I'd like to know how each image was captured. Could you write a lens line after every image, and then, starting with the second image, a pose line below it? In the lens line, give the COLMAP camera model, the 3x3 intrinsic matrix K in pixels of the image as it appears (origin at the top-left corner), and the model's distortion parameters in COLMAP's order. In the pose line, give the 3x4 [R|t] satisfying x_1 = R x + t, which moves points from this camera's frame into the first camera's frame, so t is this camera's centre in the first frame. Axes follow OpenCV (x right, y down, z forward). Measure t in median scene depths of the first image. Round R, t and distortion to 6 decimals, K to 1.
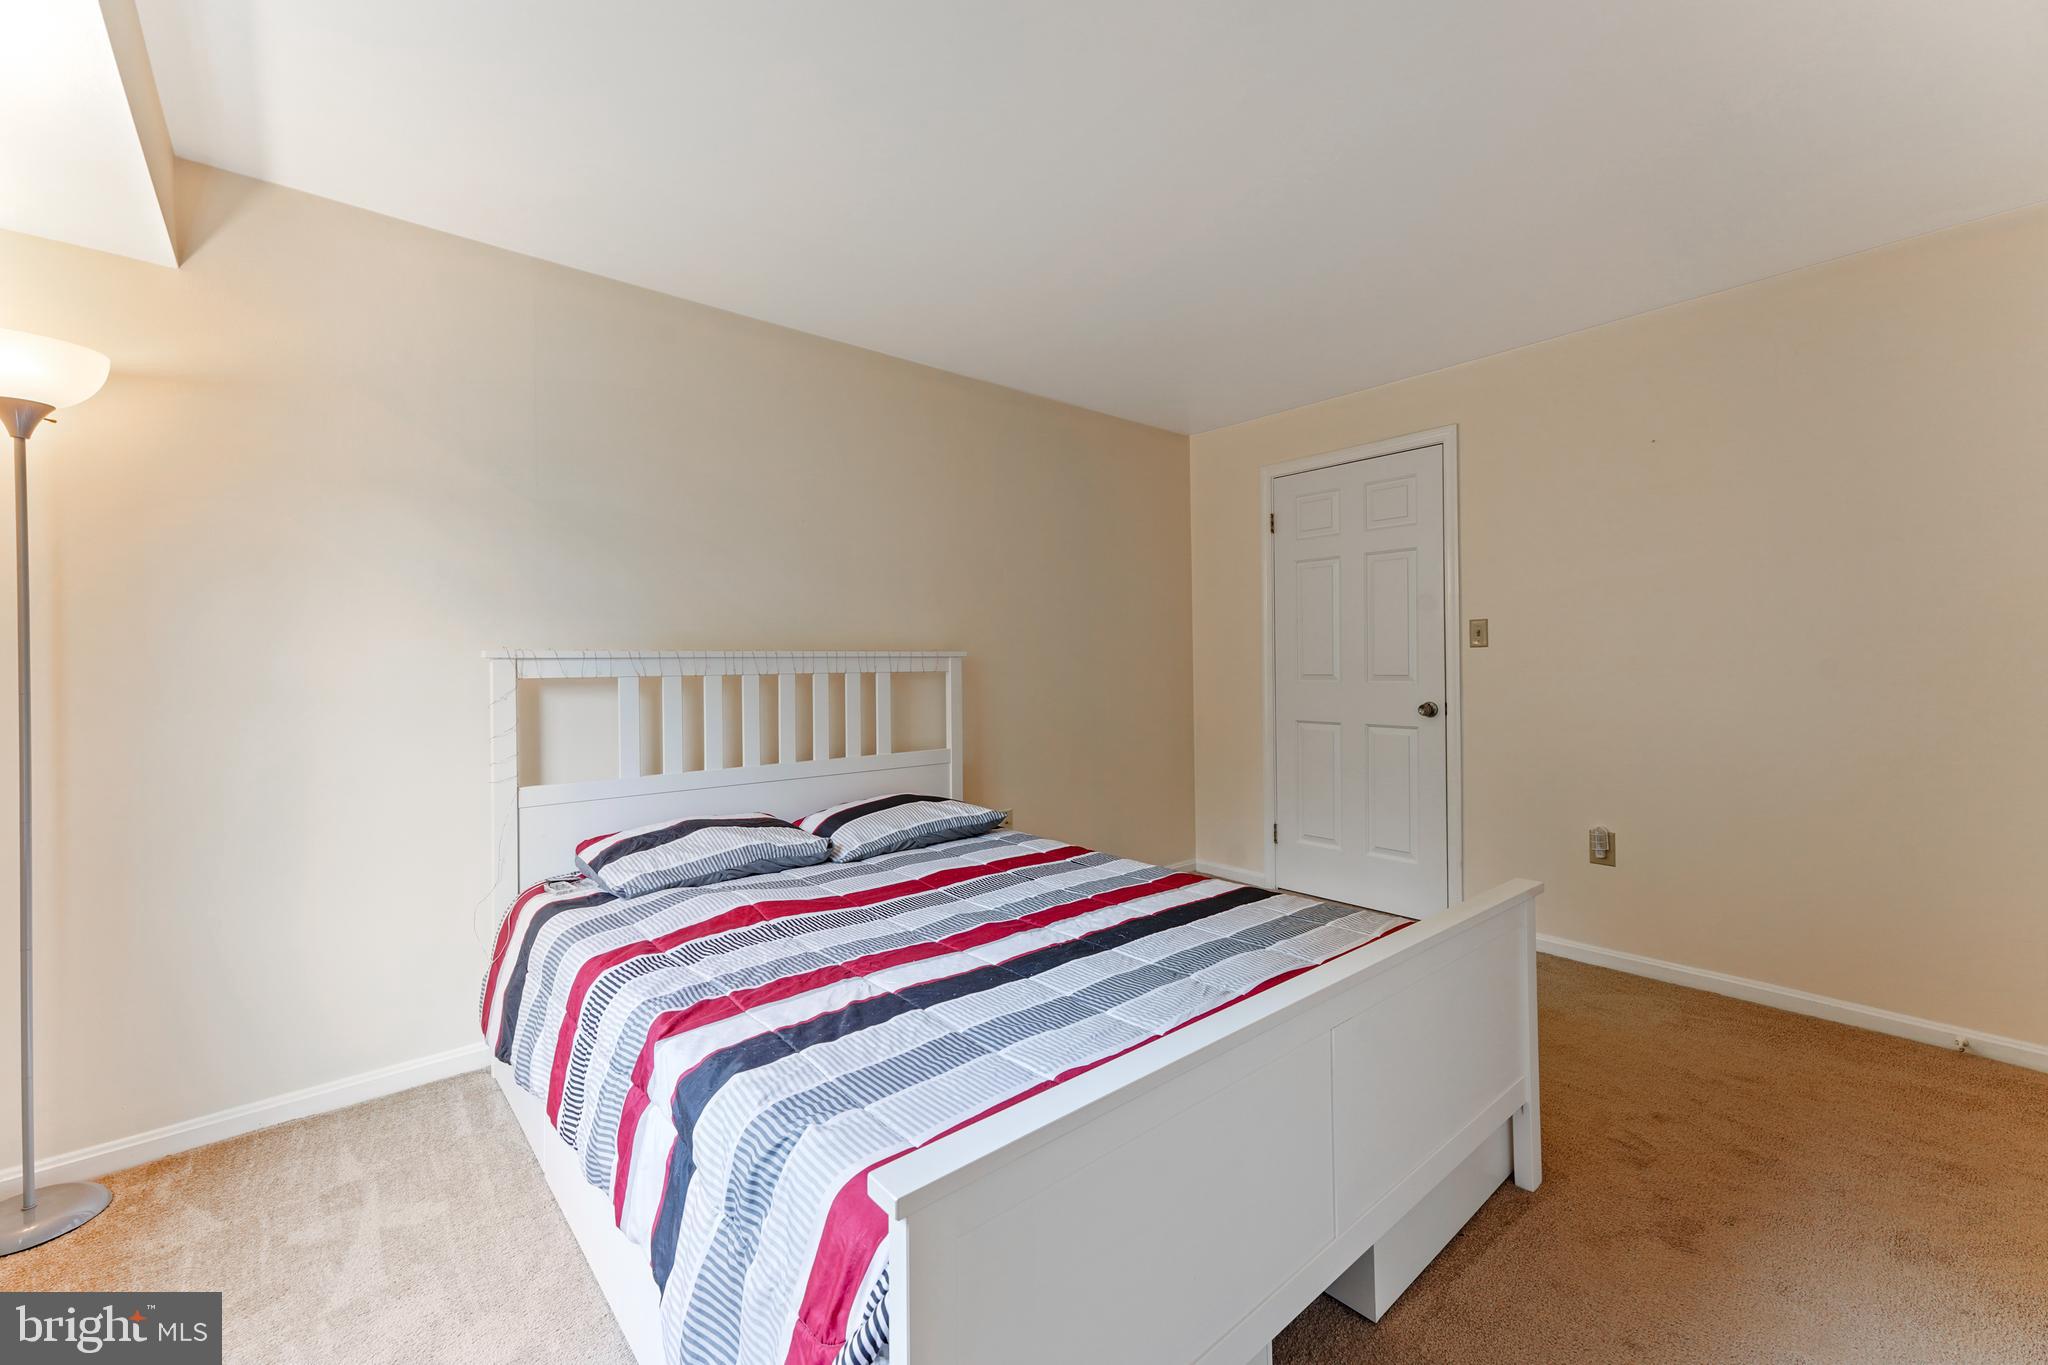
lens RADIAL K [[826.4, 0, 1031.3], [0, 826.4, 674.5], [0, 0, 1]] dist [0.011813, 0.001872]
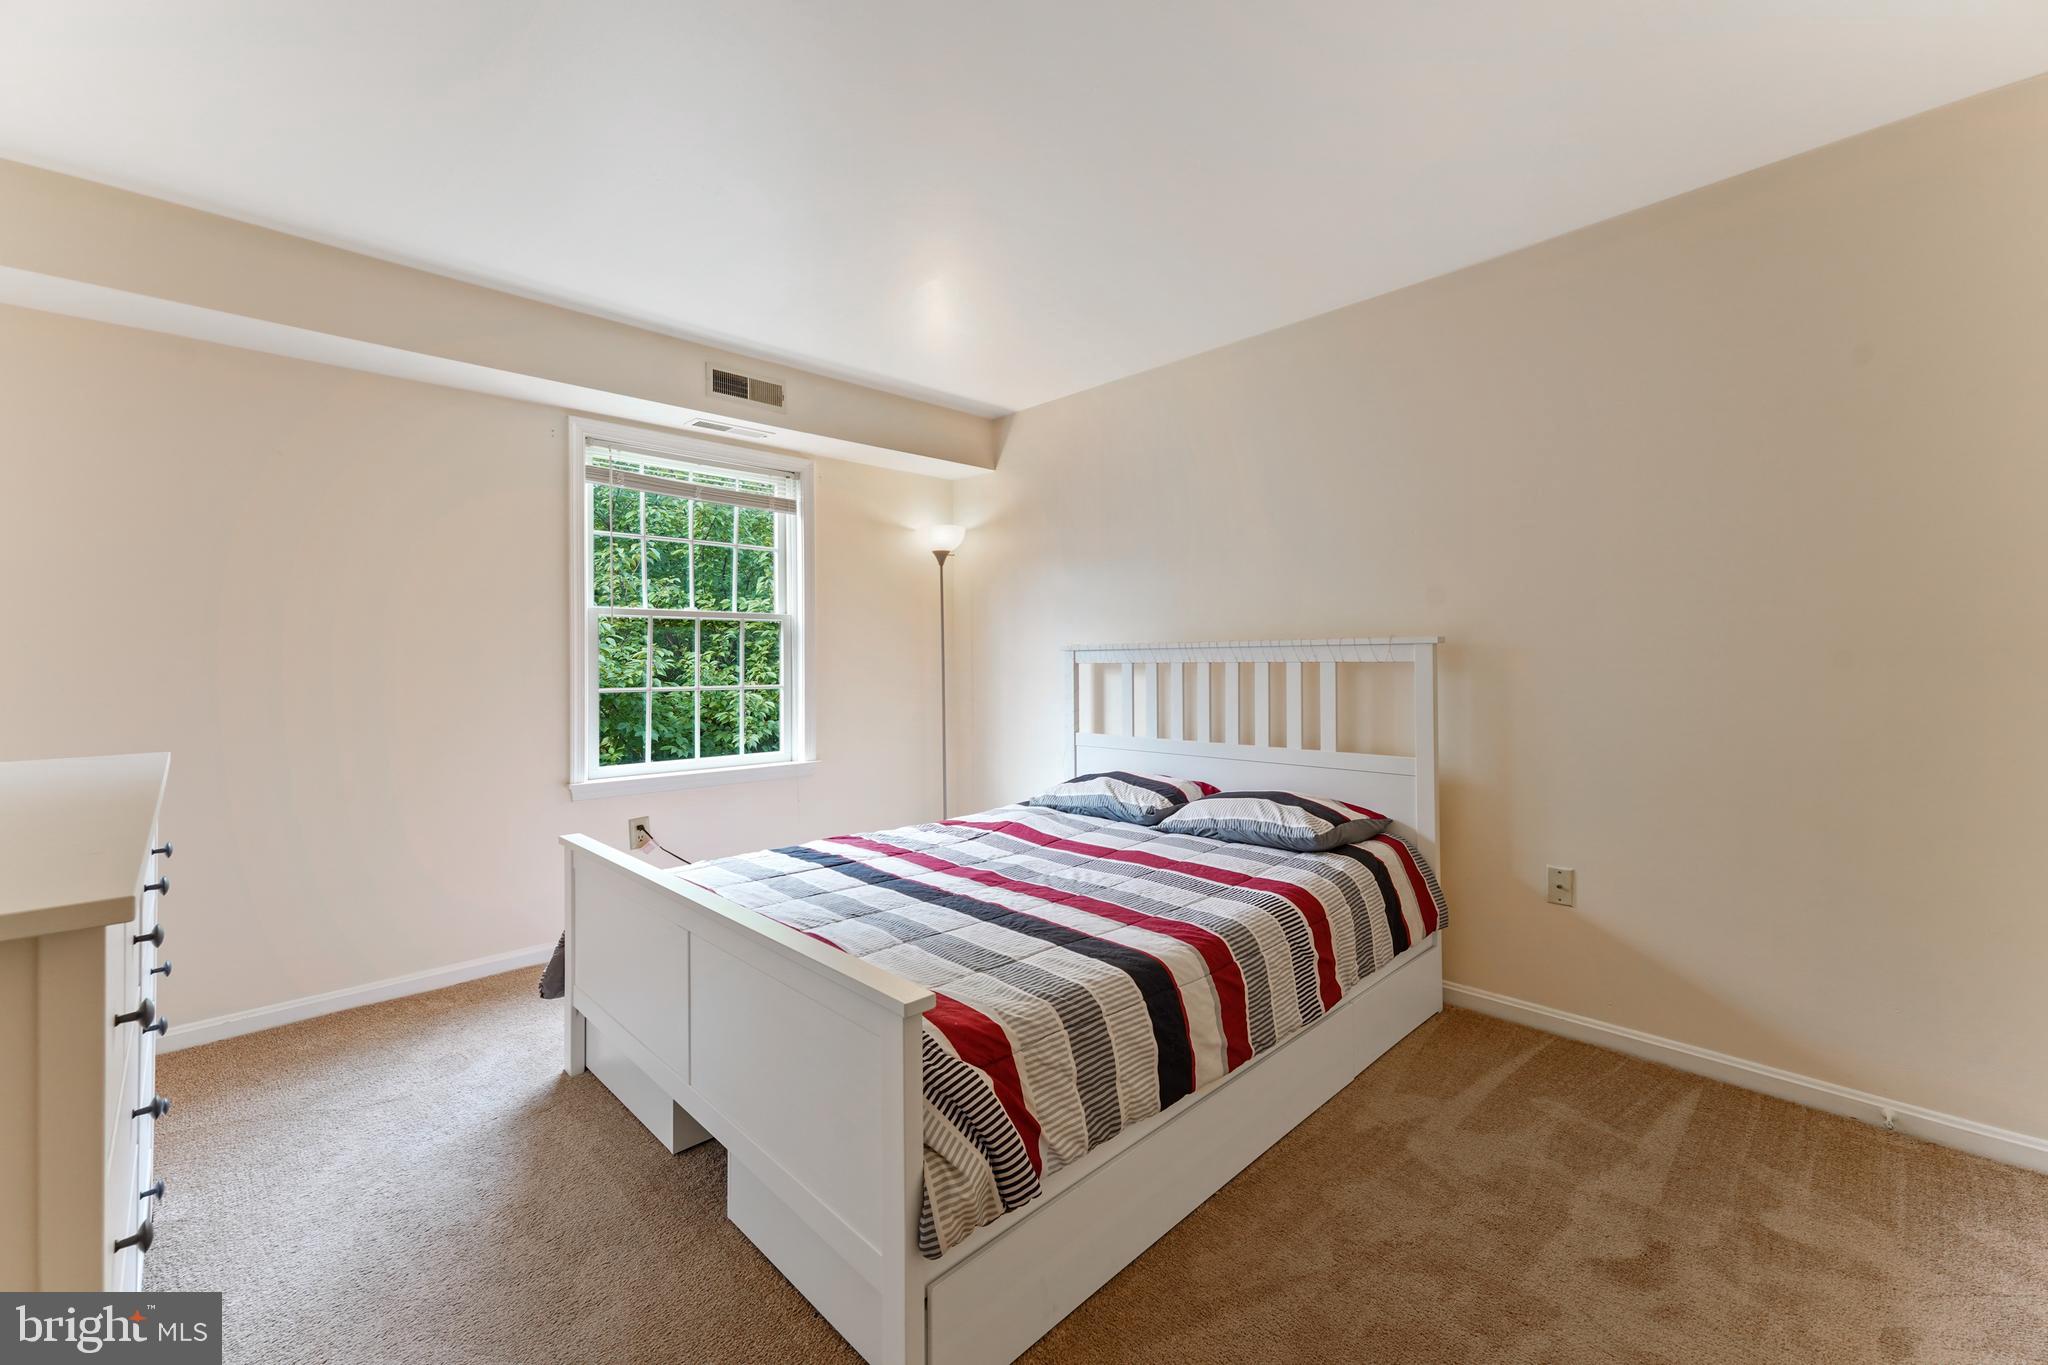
lens RADIAL K [[826.4, 0, 1018.2], [0, 826.4, 671.1], [0, 0, 1]] dist [0.011813, 0.001872]
pose [[0.066281, 0.028621, -0.997390, 0.734895], [0.000346, 0.999588, 0.028707, -0.019783], [0.997801, -0.002248, 0.066244, 0.605602]]
